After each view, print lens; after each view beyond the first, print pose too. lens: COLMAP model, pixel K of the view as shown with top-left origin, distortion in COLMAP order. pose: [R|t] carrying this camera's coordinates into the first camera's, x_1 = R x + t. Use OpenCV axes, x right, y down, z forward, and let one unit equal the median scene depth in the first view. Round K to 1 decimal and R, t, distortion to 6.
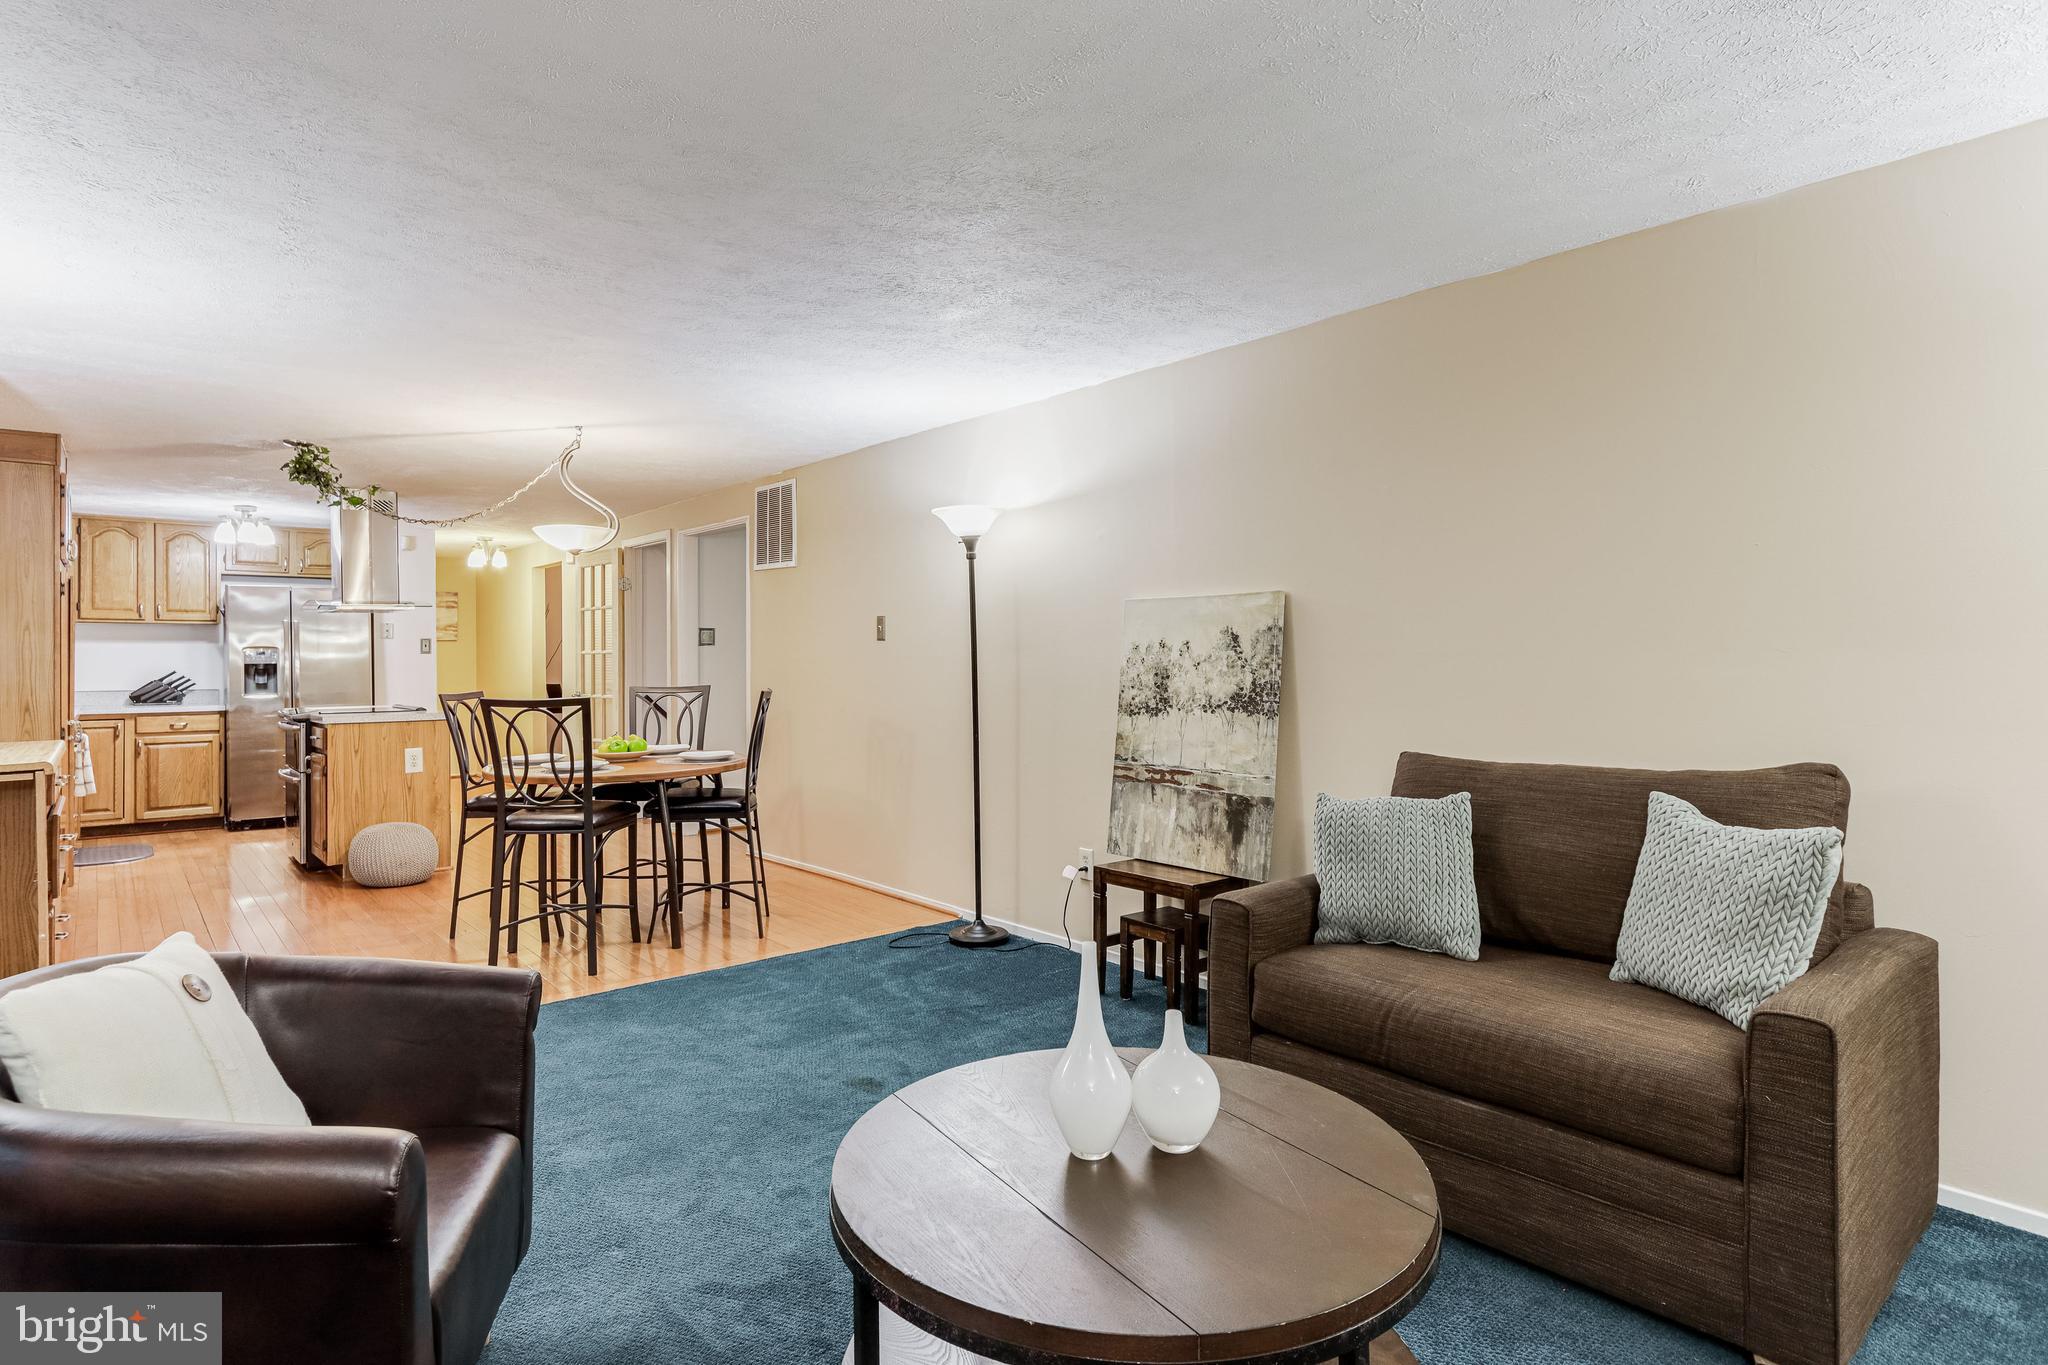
lens RADIAL K [[1074.9, 0, 1023.0], [0, 1074.9, 672.6], [0, 0, 1]] dist [-0.008034, 0.000212]
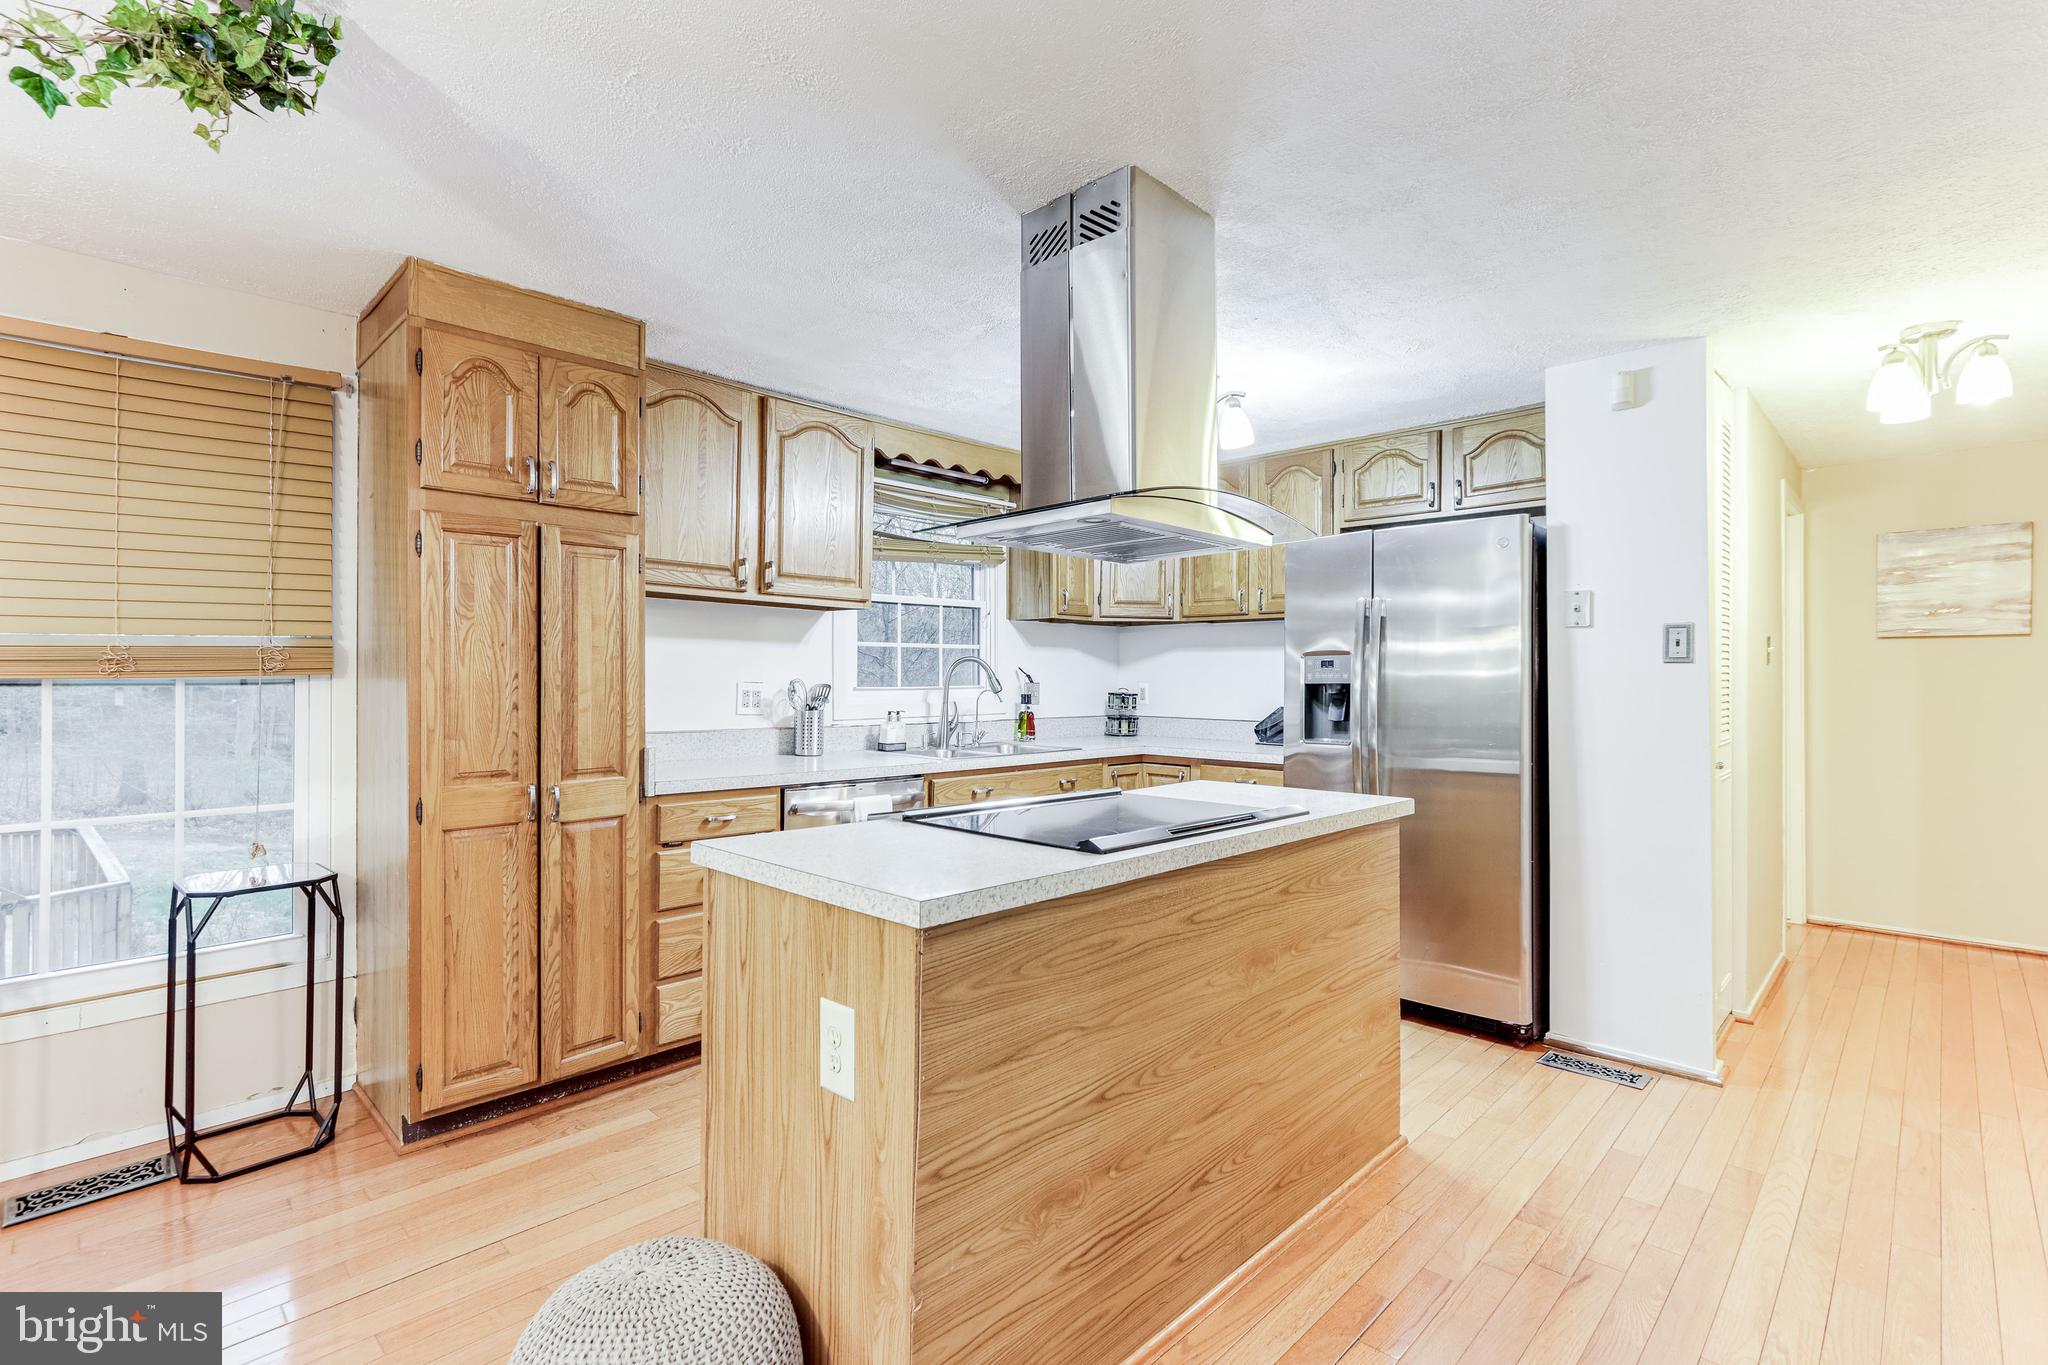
lens RADIAL K [[935.9, 0, 1035.2], [0, 935.9, 674.2], [0, 0, 1]] dist [0.001562, 0.002126]
pose [[0.079933, 0.001680, -0.996799, -0.475060], [-0.015484, 0.999880, 0.000443, -0.019857], [0.996680, 0.015399, 0.079950, 1.488268]]
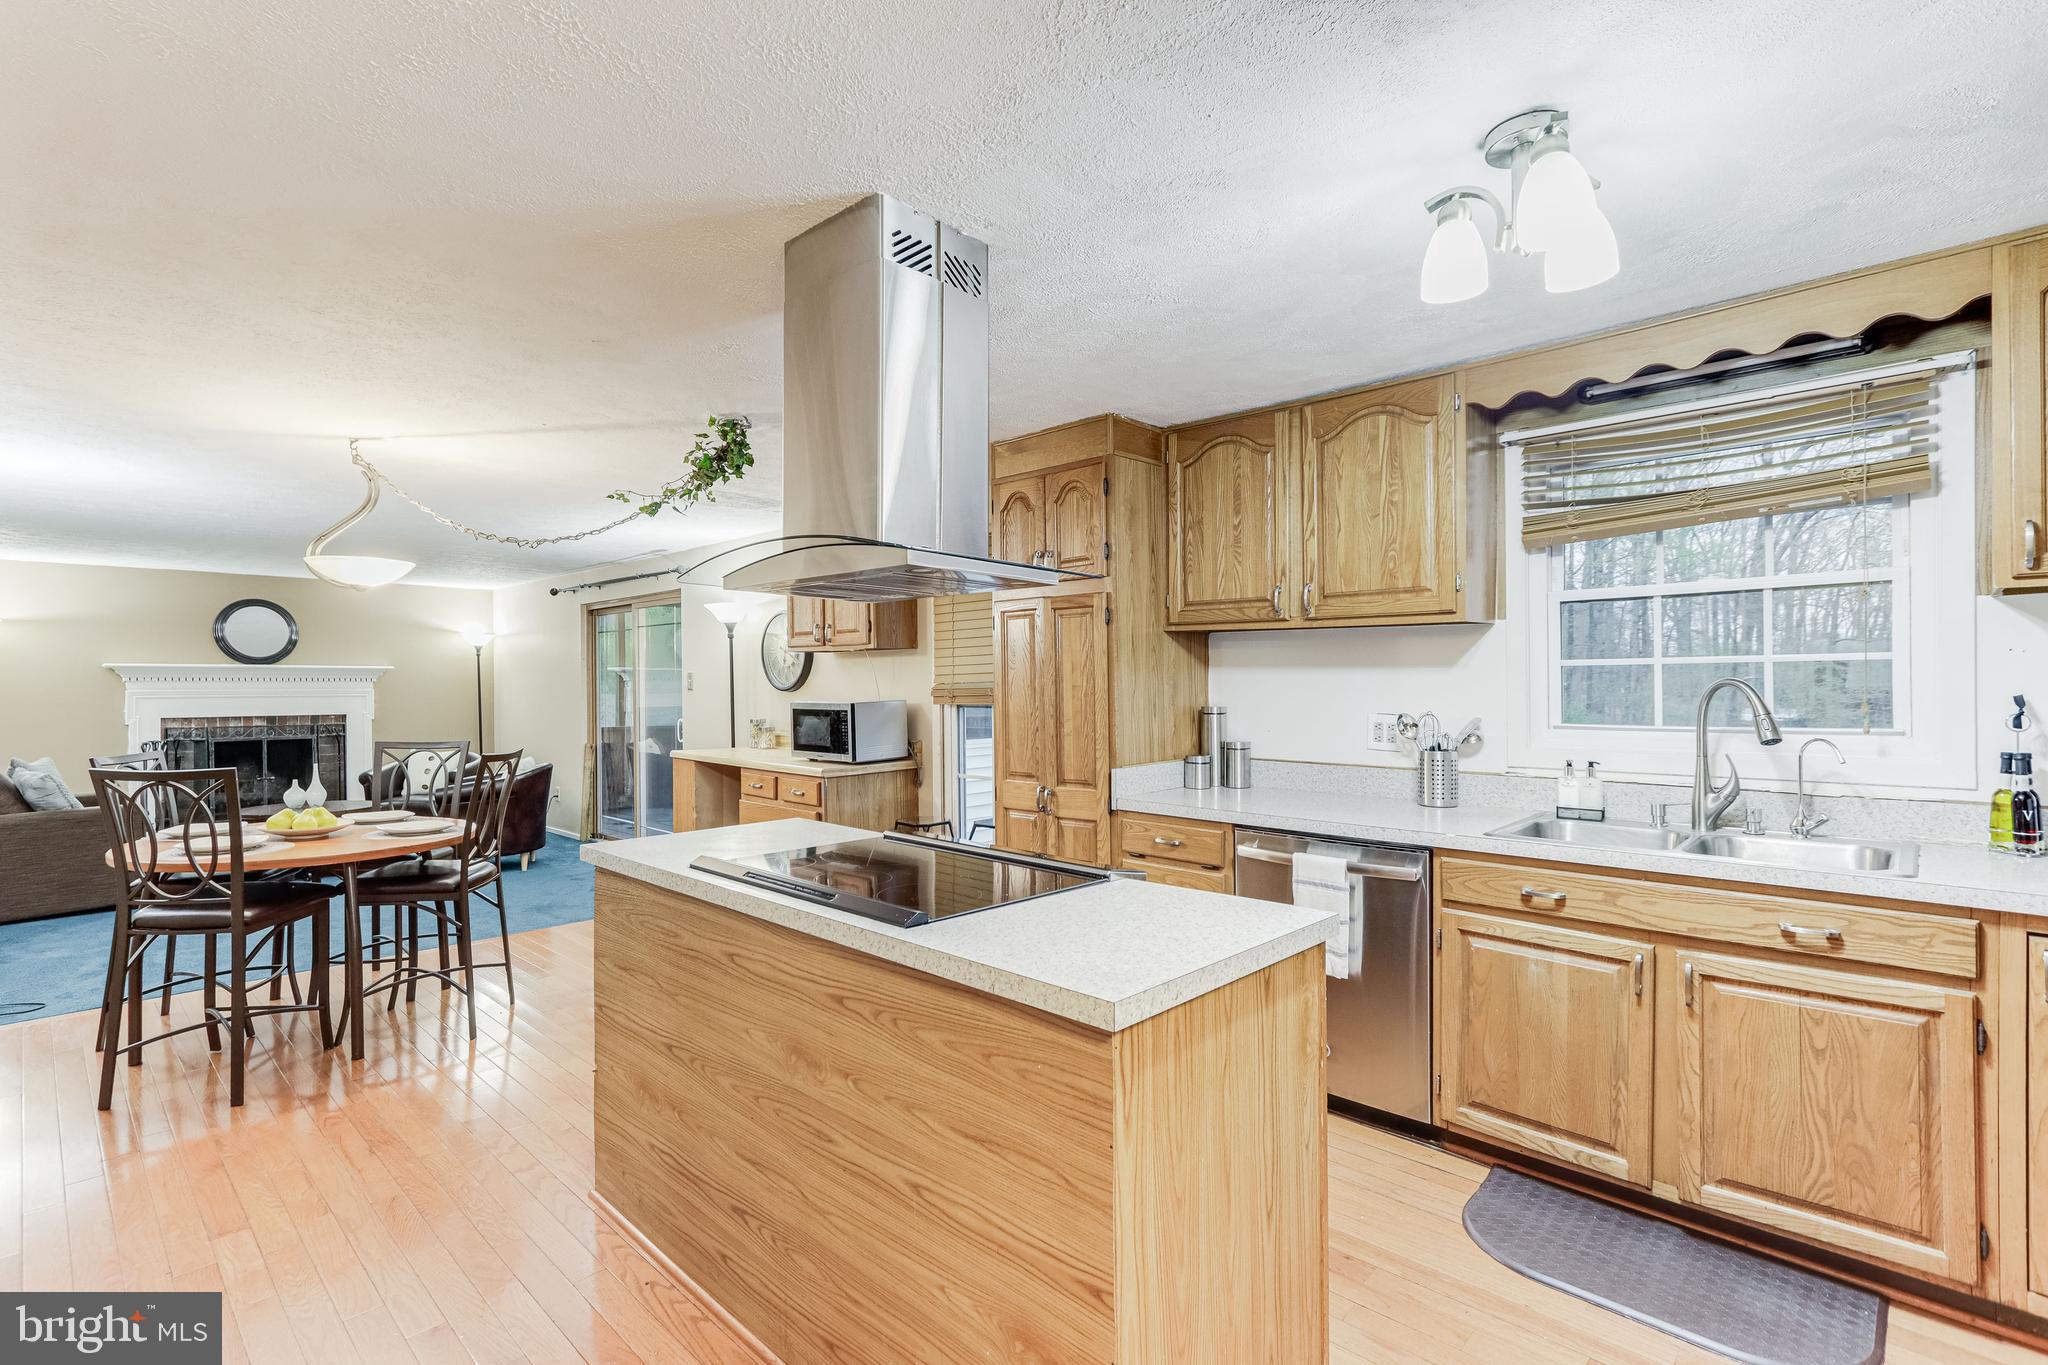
lens RADIAL K [[993.8, 0, 1019.0], [0, 993.8, 692.6], [0, 0, 1]] dist [0.001481, 0.002326]
pose [[-0.997812, 0.011662, -0.065082, -1.132451], [0.010169, 0.999678, 0.023230, -0.054145], [0.065332, 0.022517, -0.997610, 2.227788]]
